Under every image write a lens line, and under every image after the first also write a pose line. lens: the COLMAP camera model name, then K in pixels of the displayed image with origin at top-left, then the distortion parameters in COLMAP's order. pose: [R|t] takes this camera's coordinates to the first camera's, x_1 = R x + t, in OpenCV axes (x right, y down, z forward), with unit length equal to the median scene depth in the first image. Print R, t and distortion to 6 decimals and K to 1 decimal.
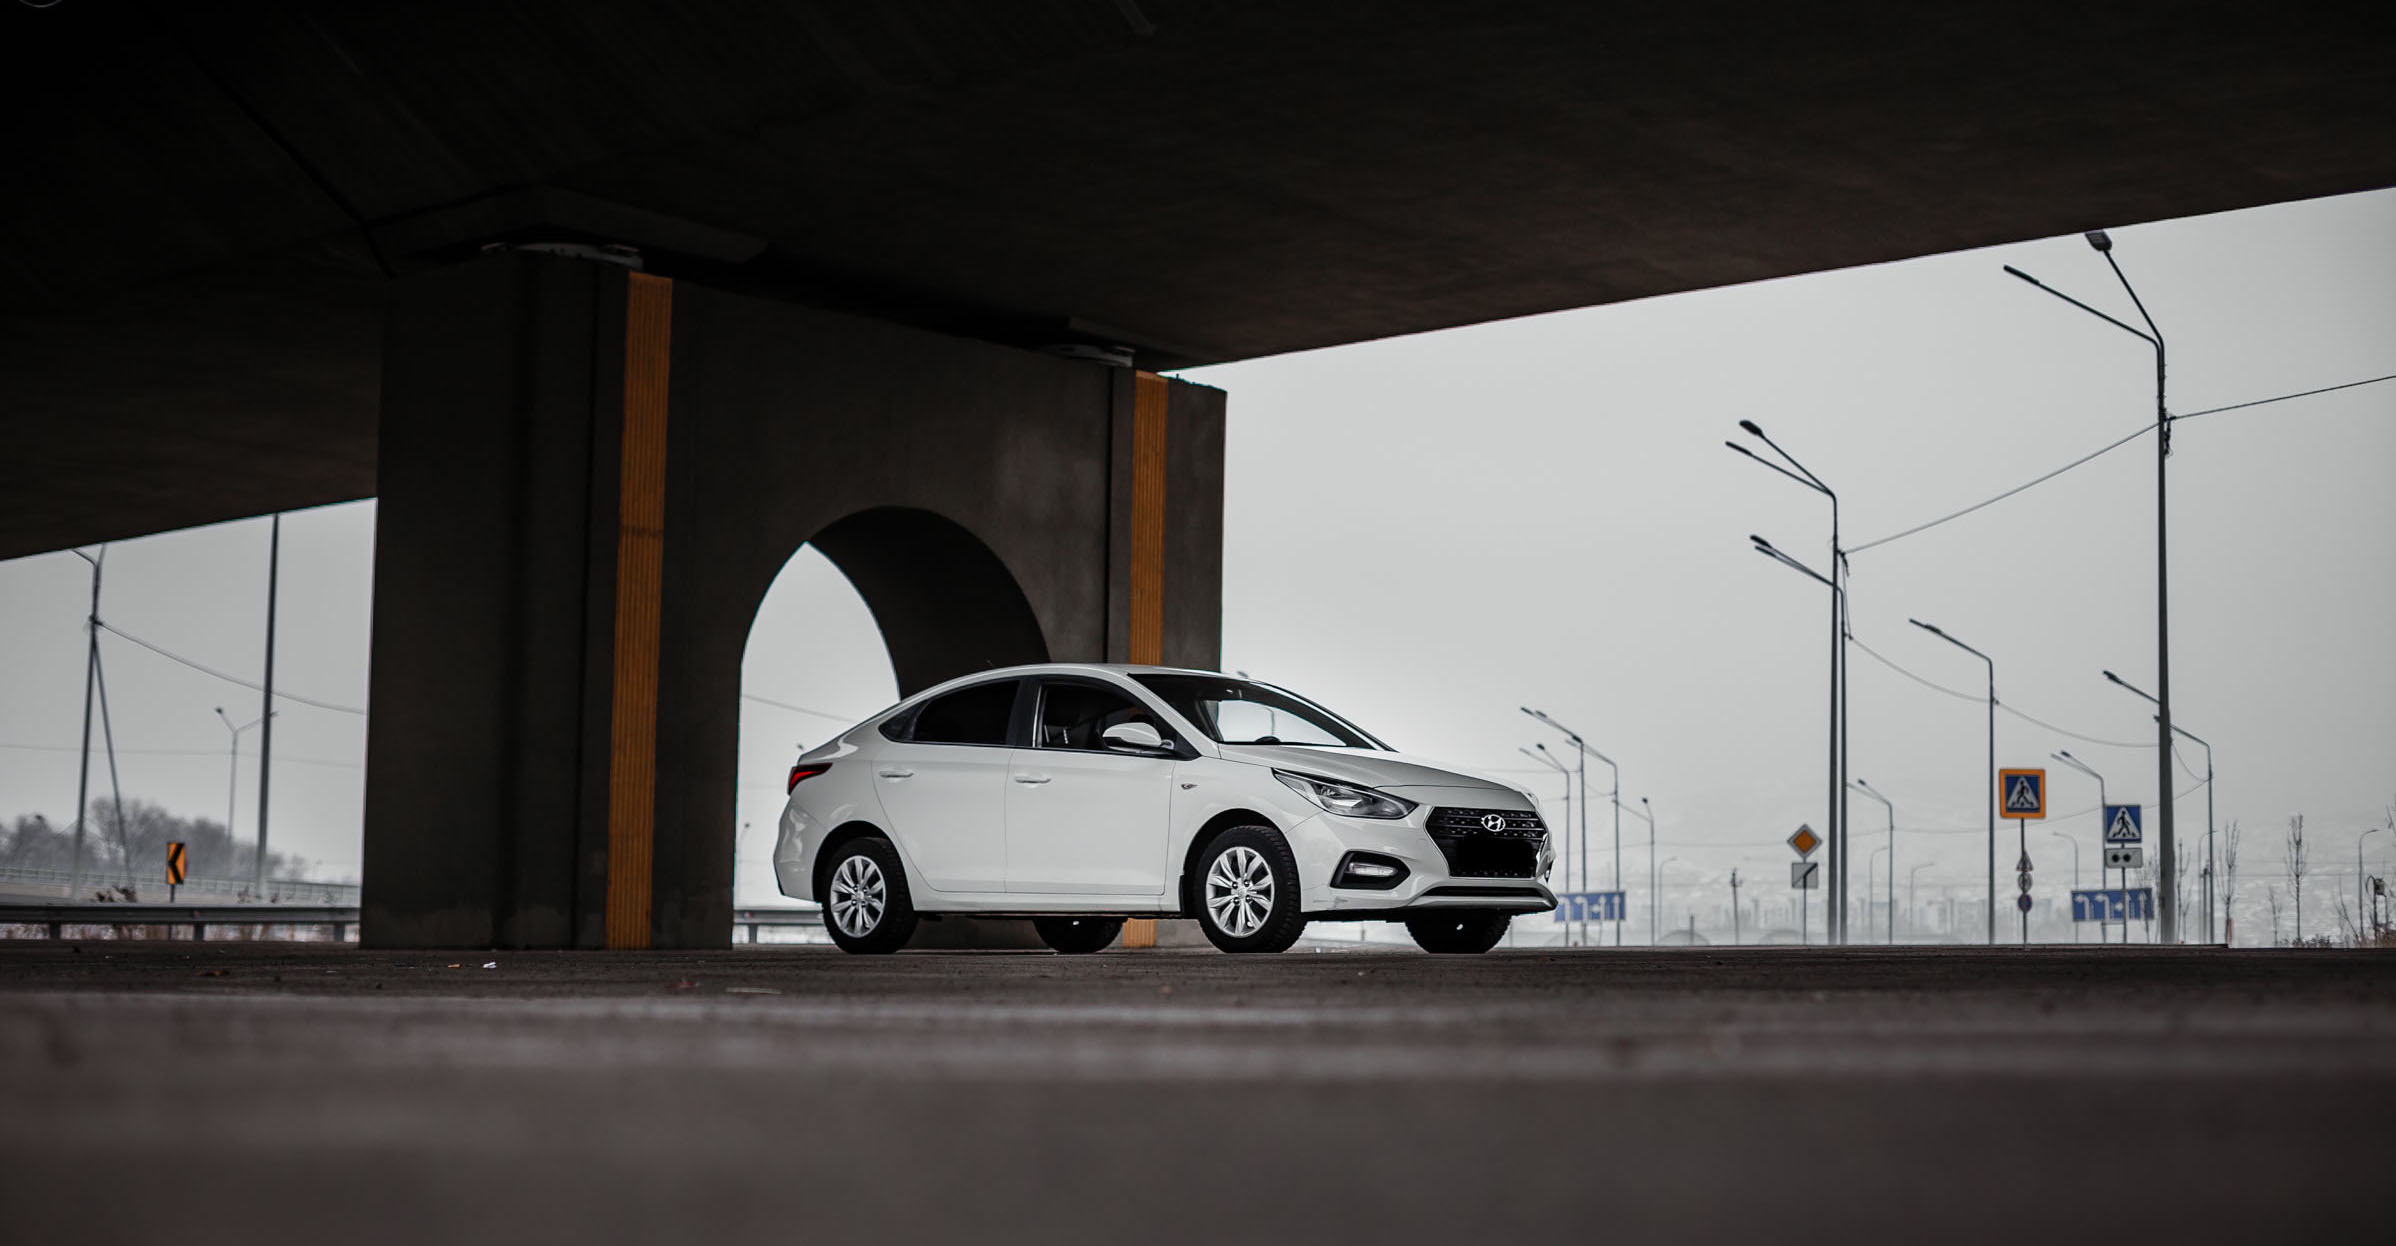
lens RADIAL K [[3504.5, 0, 1198.0], [0, 3504.5, 623.0], [0, 0, 1]] dist [-0.054691, -0.008915]
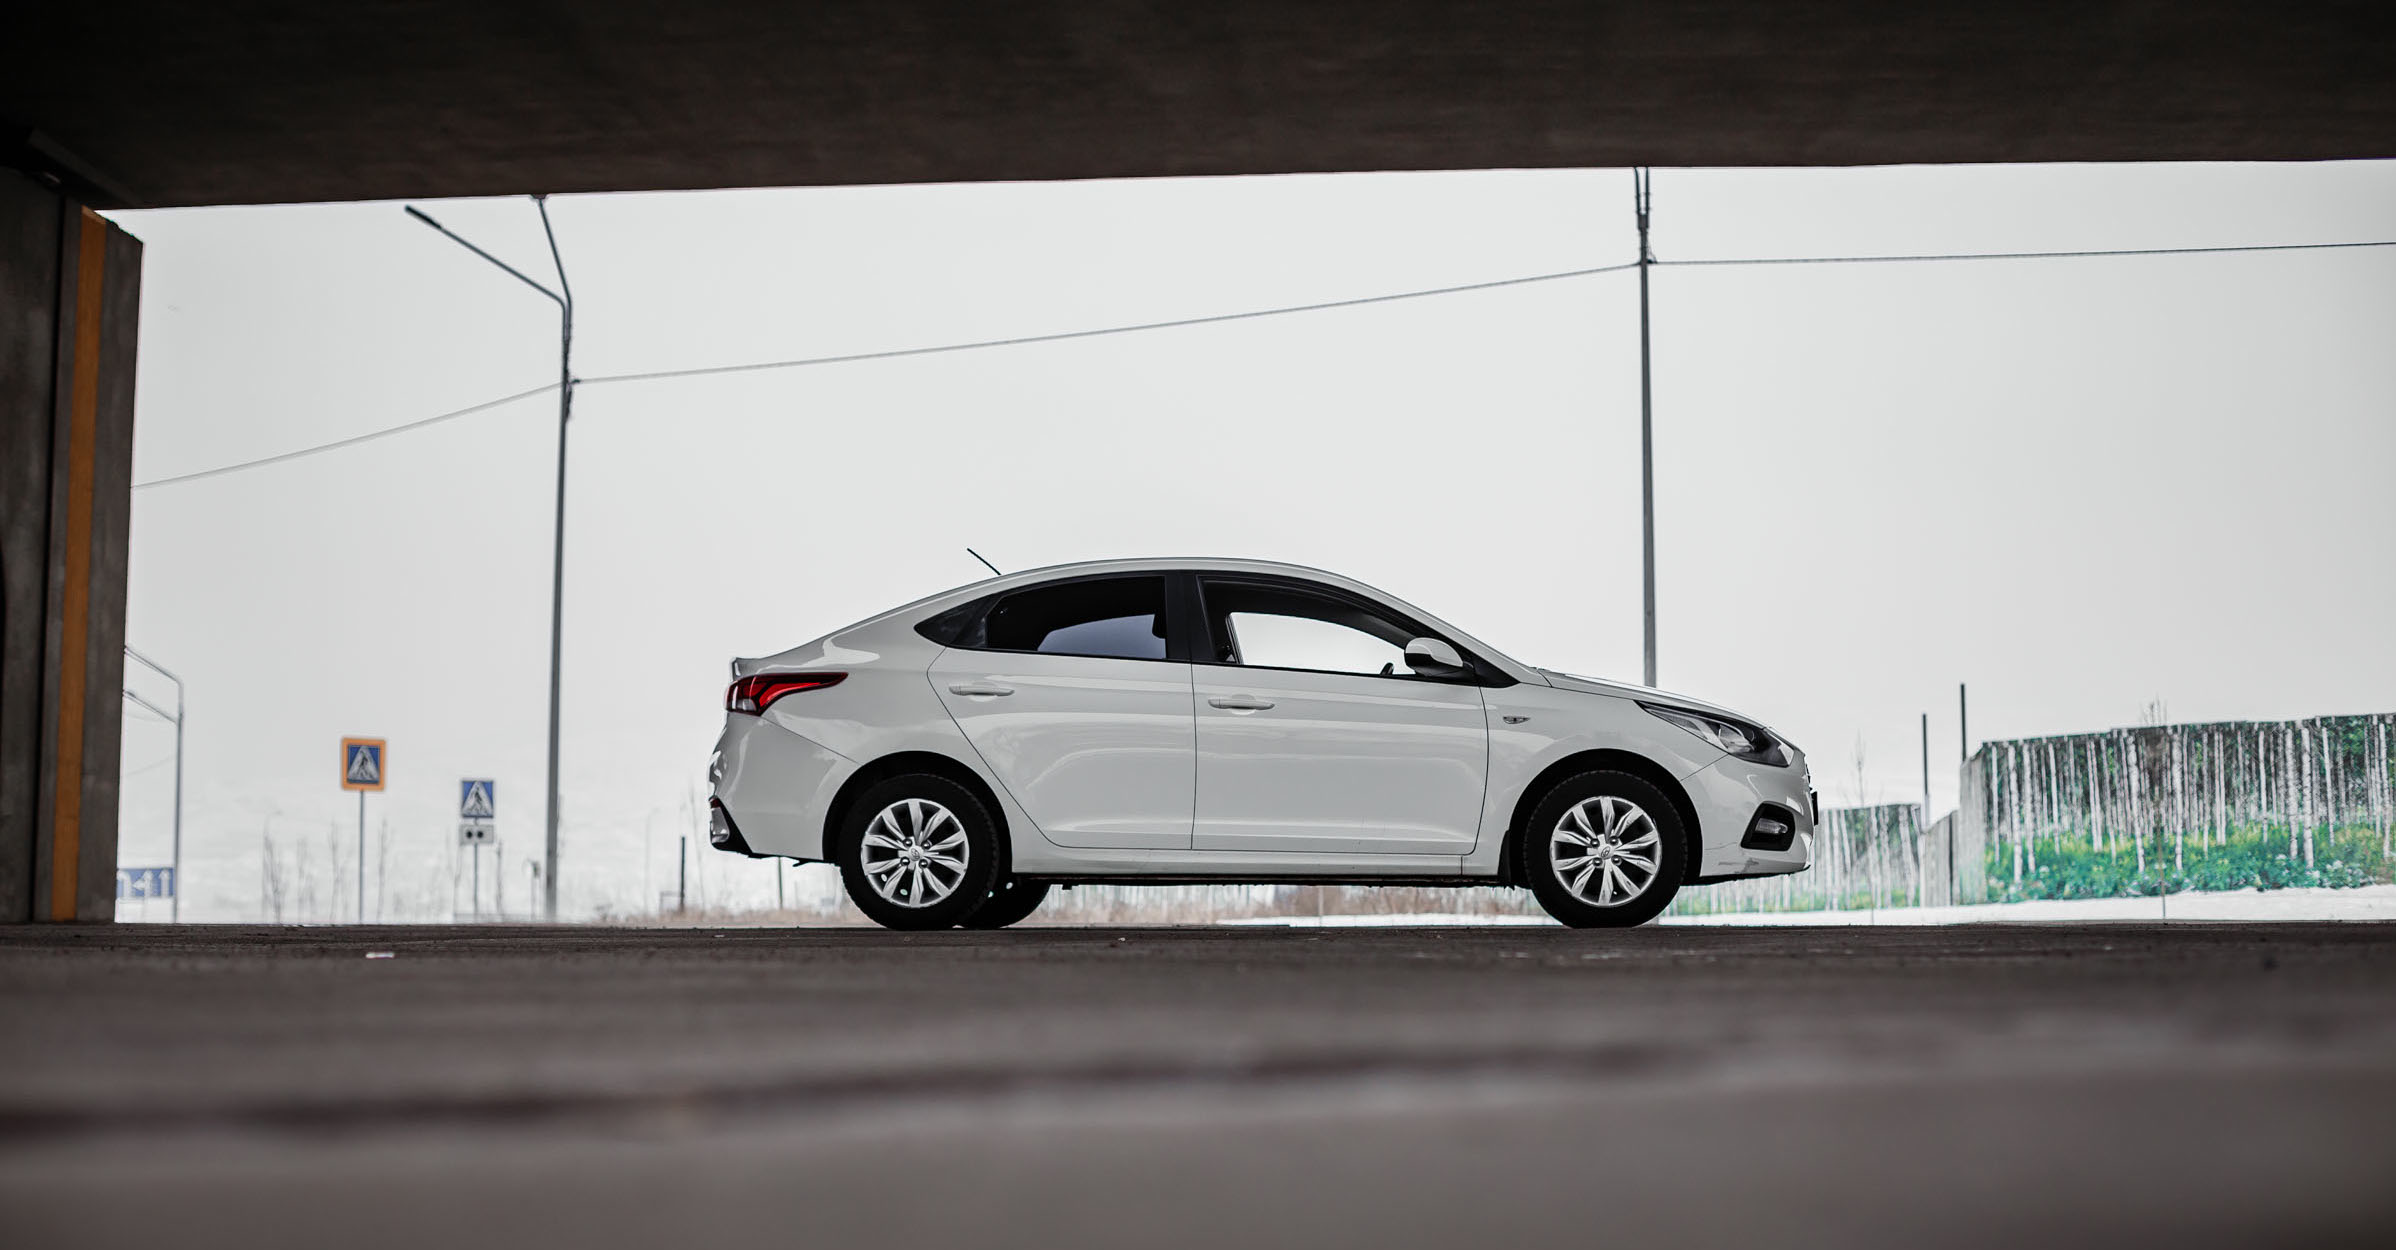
lens RADIAL K [[3504.5, 0, 1198.0], [0, 3504.5, 625.0], [0, 0, 1]] dist [-0.054691, -0.008915]
pose [[0.800657, 0.050357, 0.597003, -0.324679], [-0.053726, 0.998482, -0.012169, 0.023298], [-0.596709, -0.022332, 0.802147, 0.241477]]
